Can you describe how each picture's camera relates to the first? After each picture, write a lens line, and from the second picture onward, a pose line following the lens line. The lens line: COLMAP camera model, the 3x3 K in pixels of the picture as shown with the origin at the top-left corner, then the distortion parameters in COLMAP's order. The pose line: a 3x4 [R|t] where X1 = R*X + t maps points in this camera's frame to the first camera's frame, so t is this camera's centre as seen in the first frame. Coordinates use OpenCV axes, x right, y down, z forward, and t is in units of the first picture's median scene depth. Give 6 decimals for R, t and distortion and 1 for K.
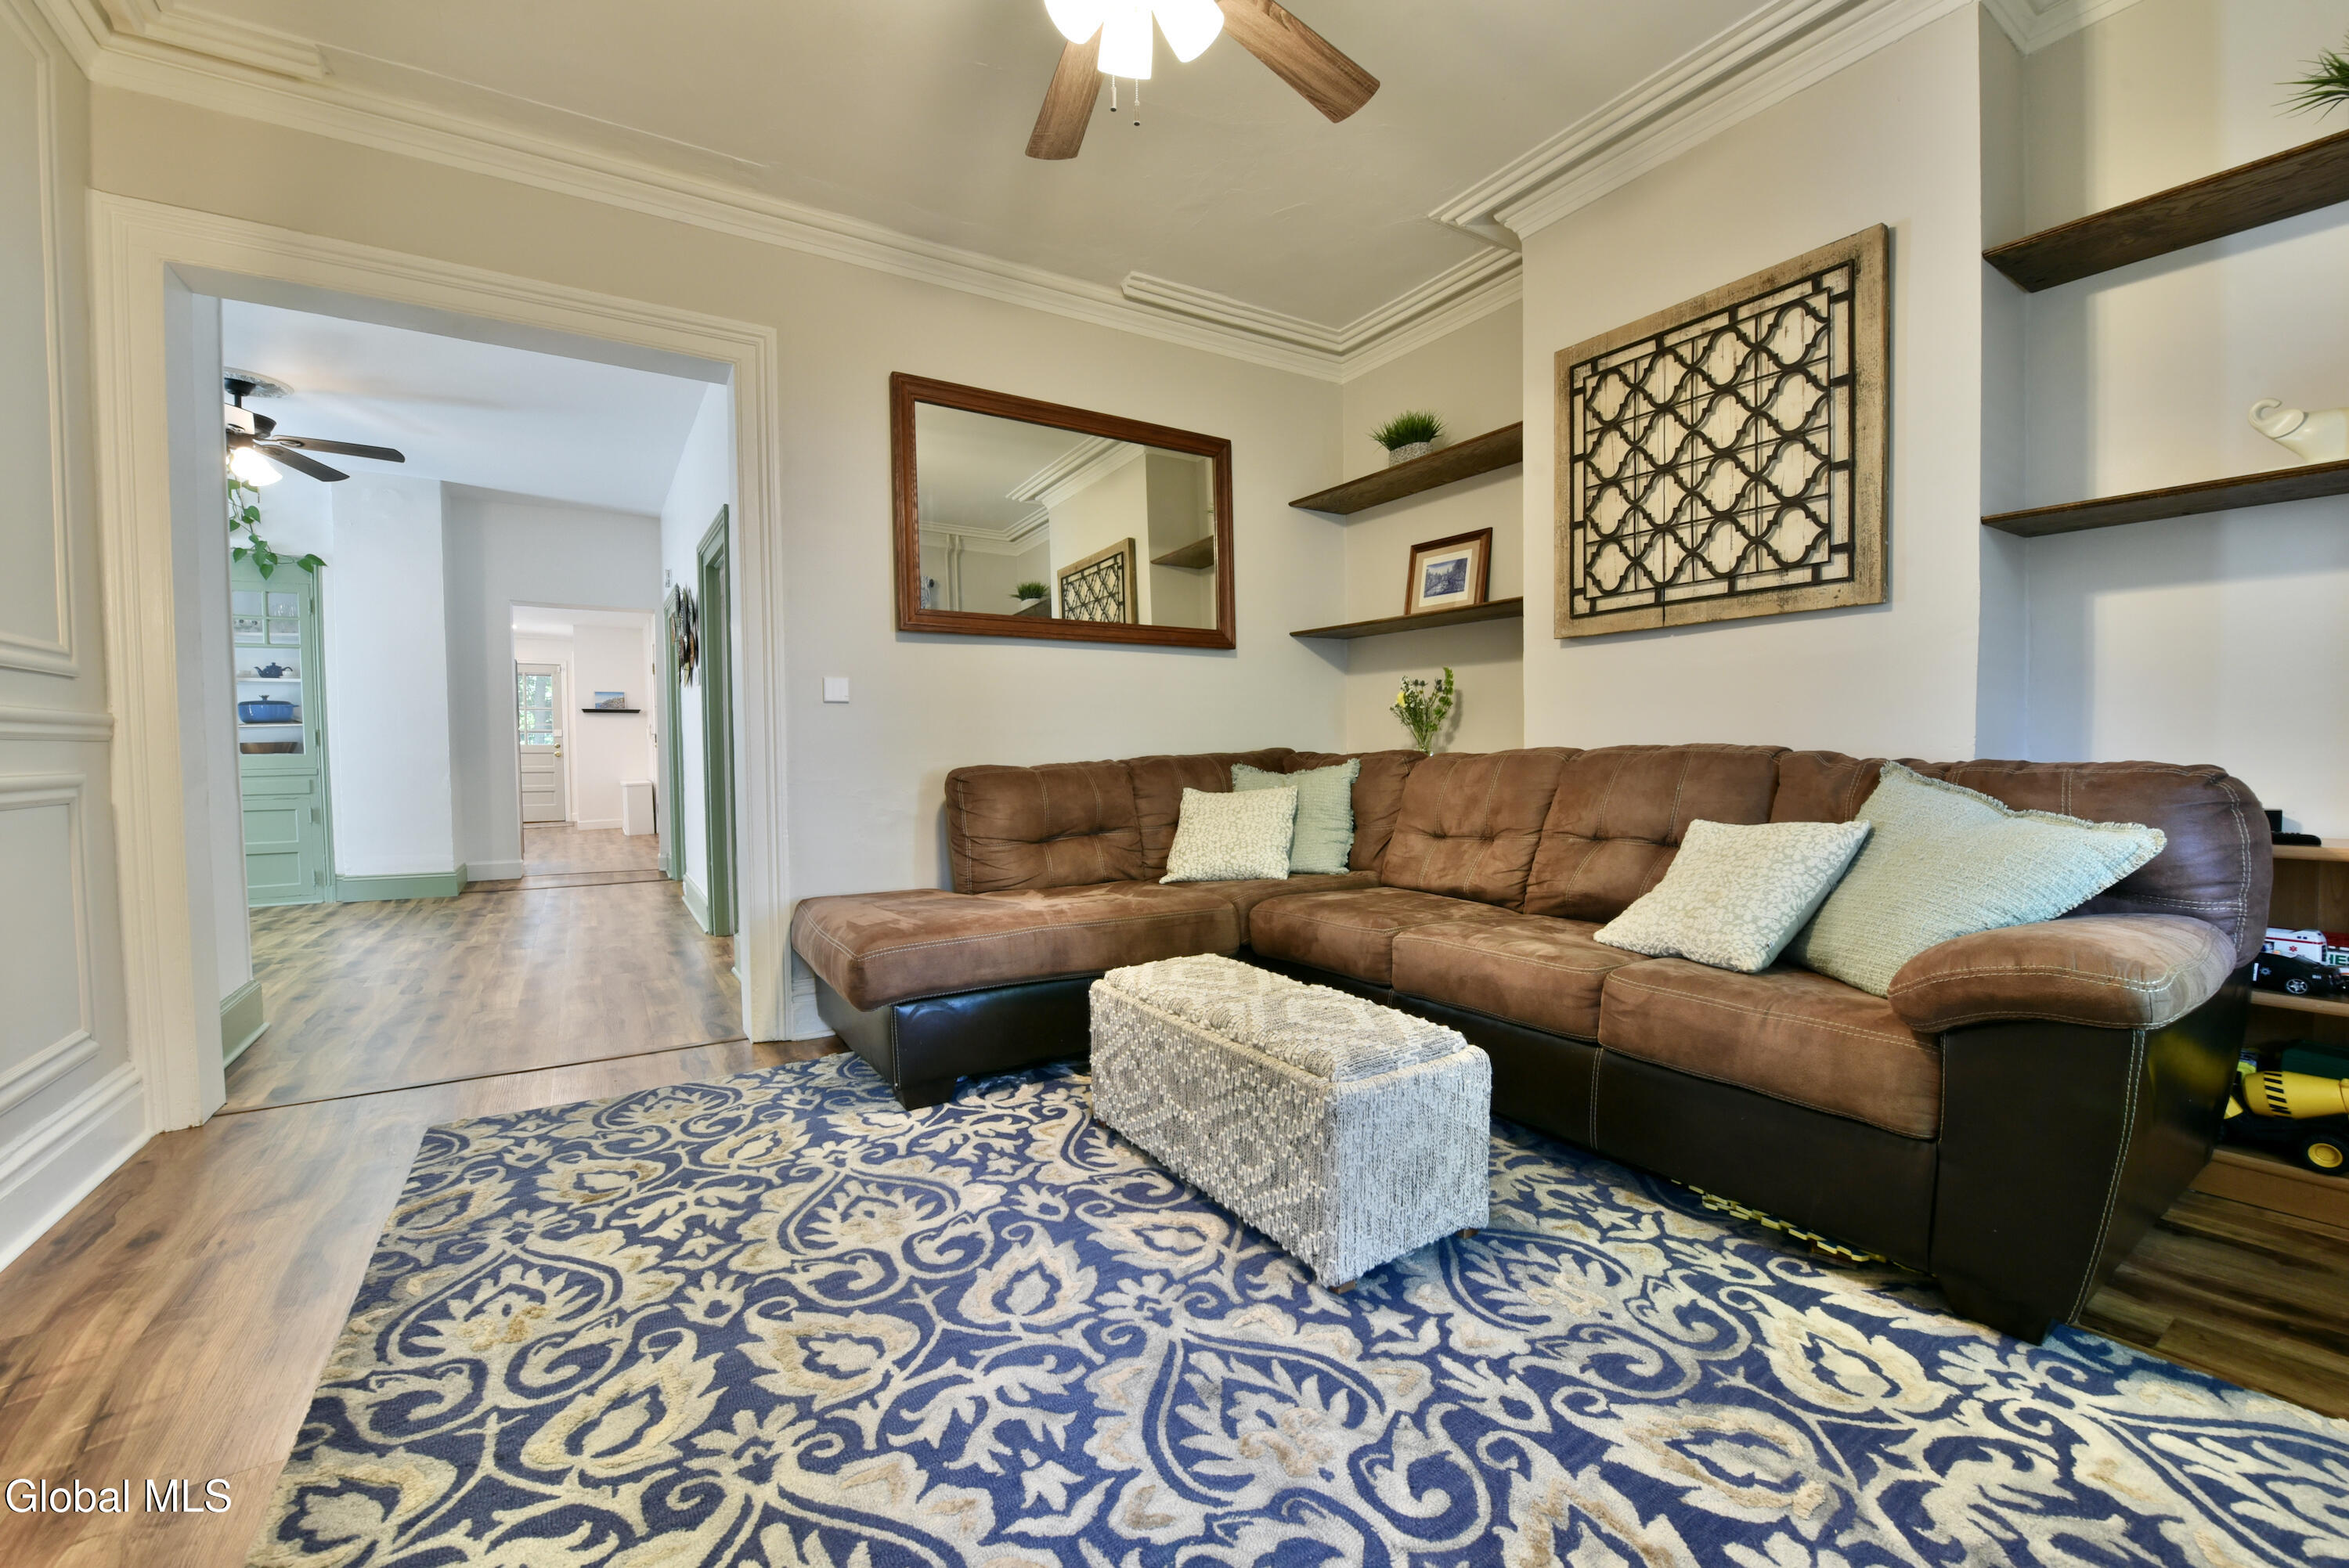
lens RADIAL K [[953.4, 0, 1190.7], [0, 953.4, 784.4], [0, 0, 1]] dist [-0.014779, -0.001944]
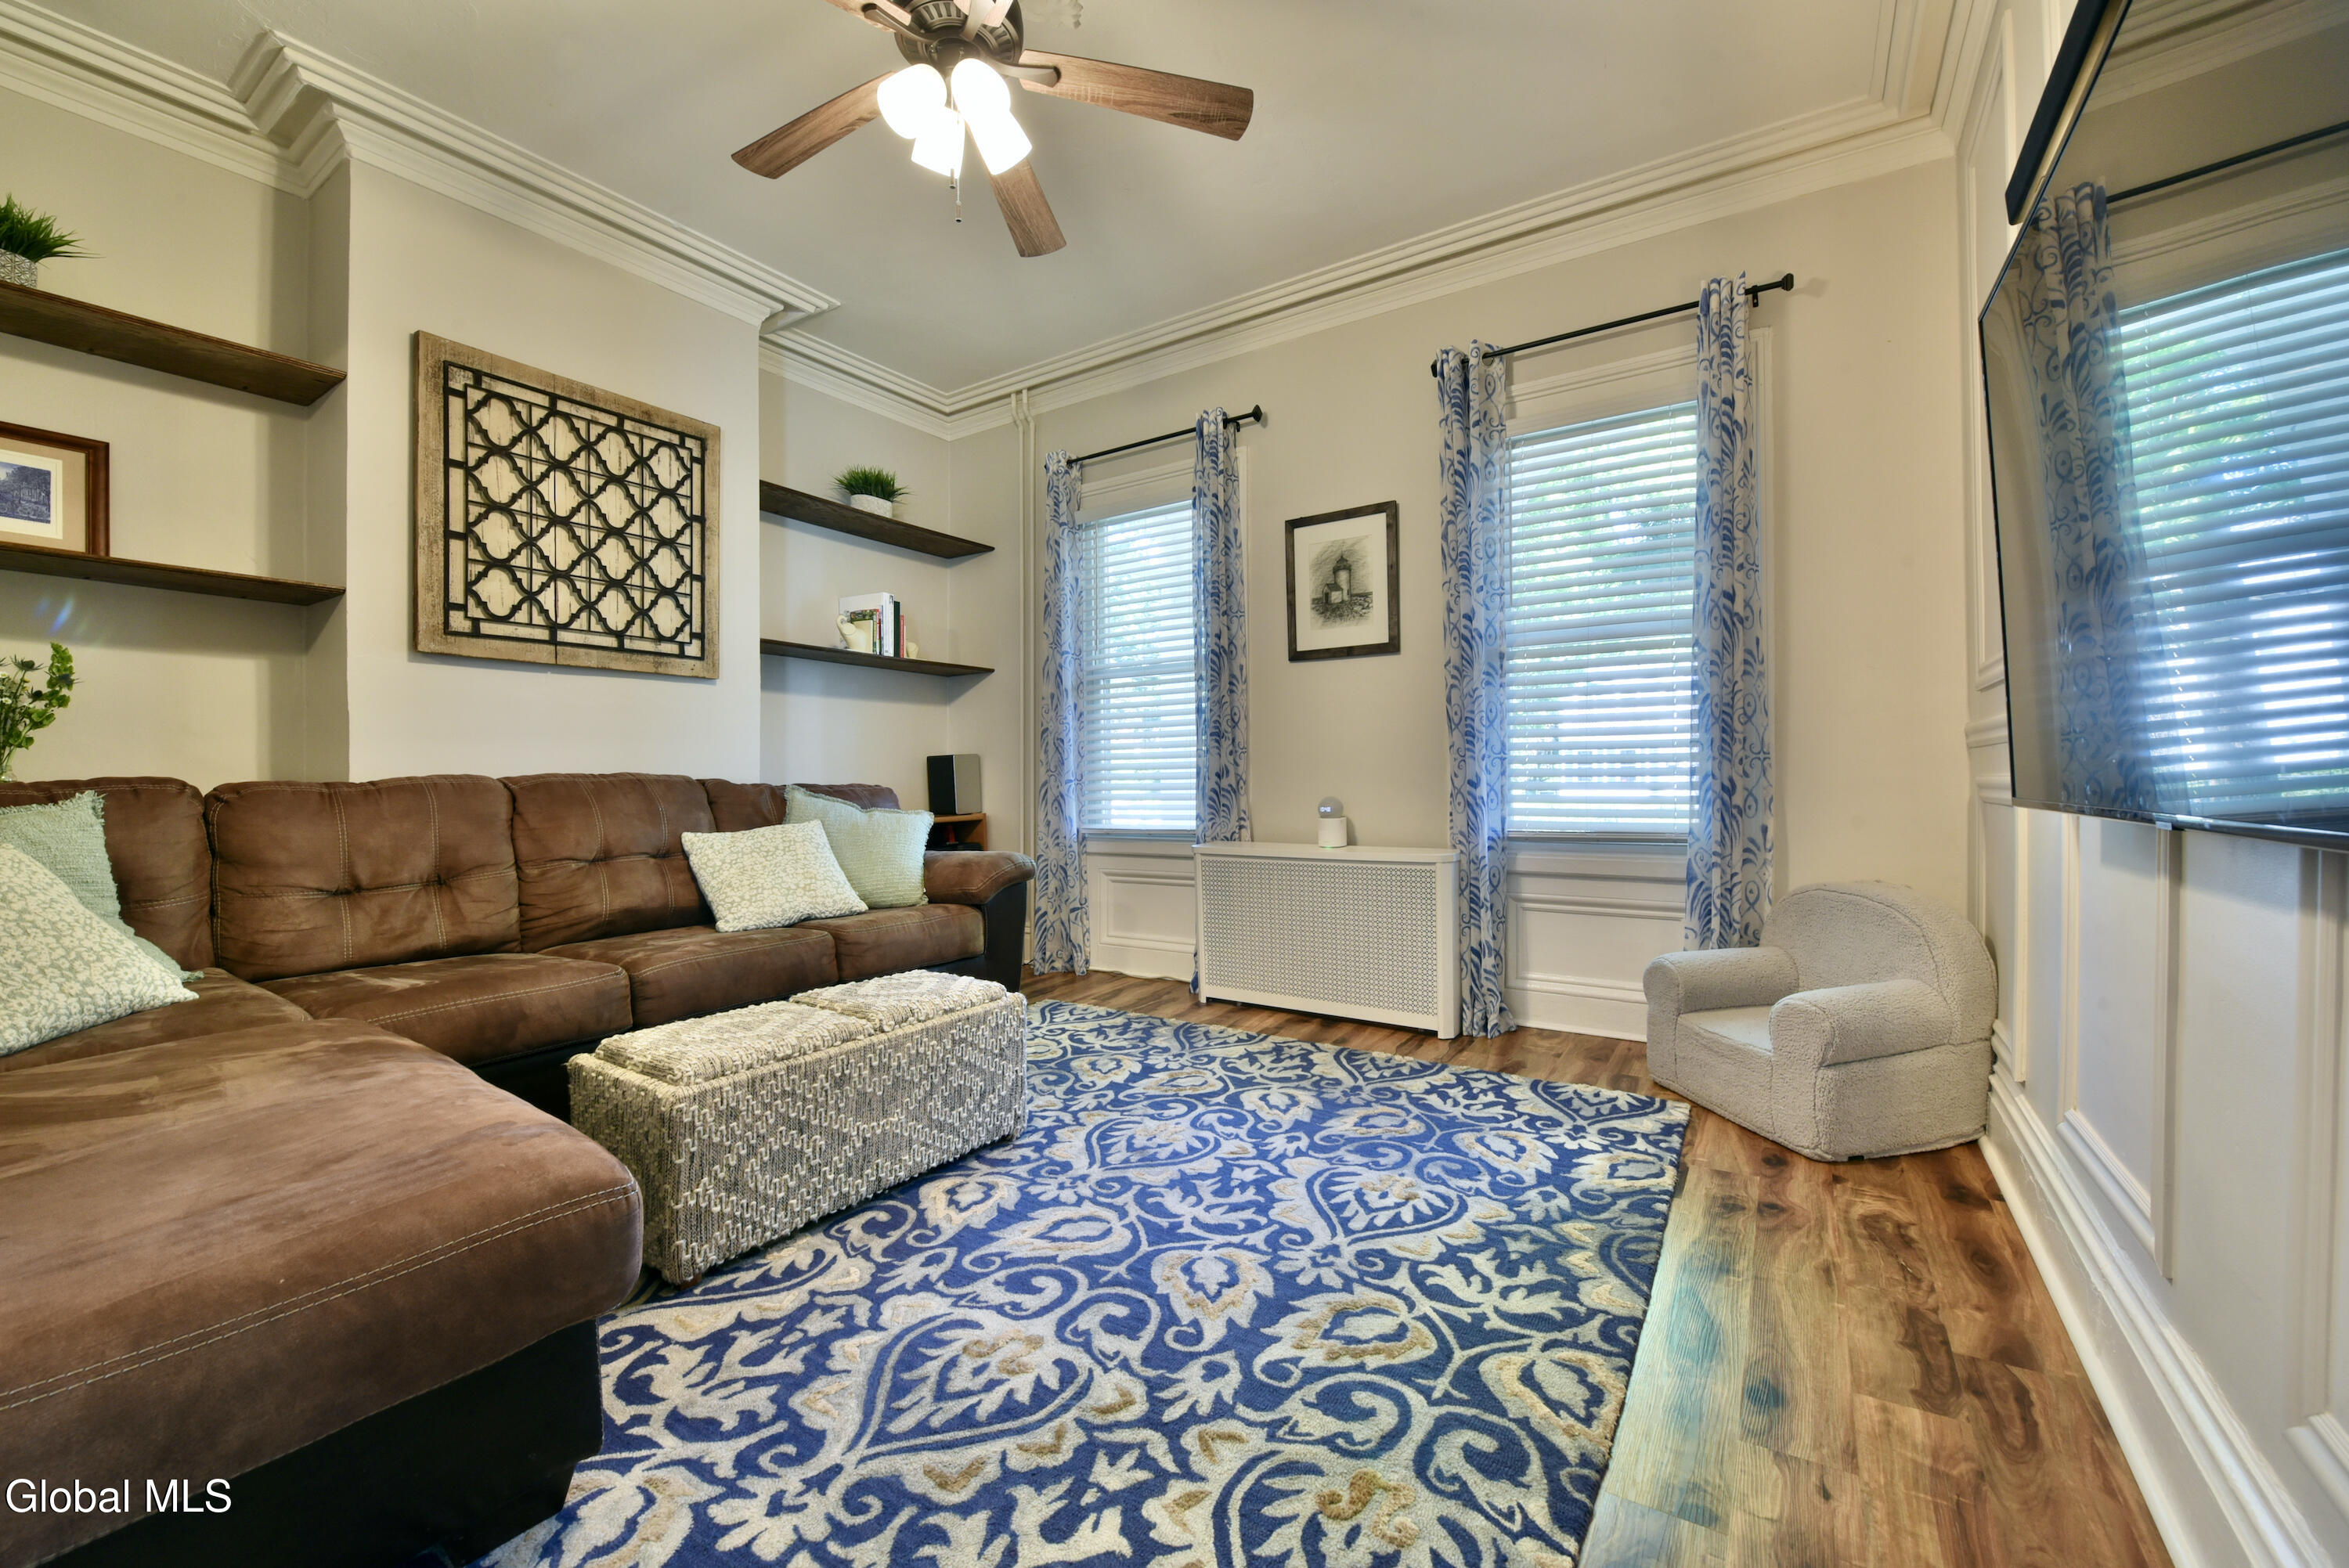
lens RADIAL K [[953.4, 0, 1180.8], [0, 953.4, 780.9], [0, 0, 1]] dist [-0.014779, -0.001944]
pose [[-0.413202, 0.012898, 0.910548, -0.986109], [0.047644, 0.998836, 0.007472, -0.010448], [-0.909392, 0.046470, -0.413335, 1.030381]]
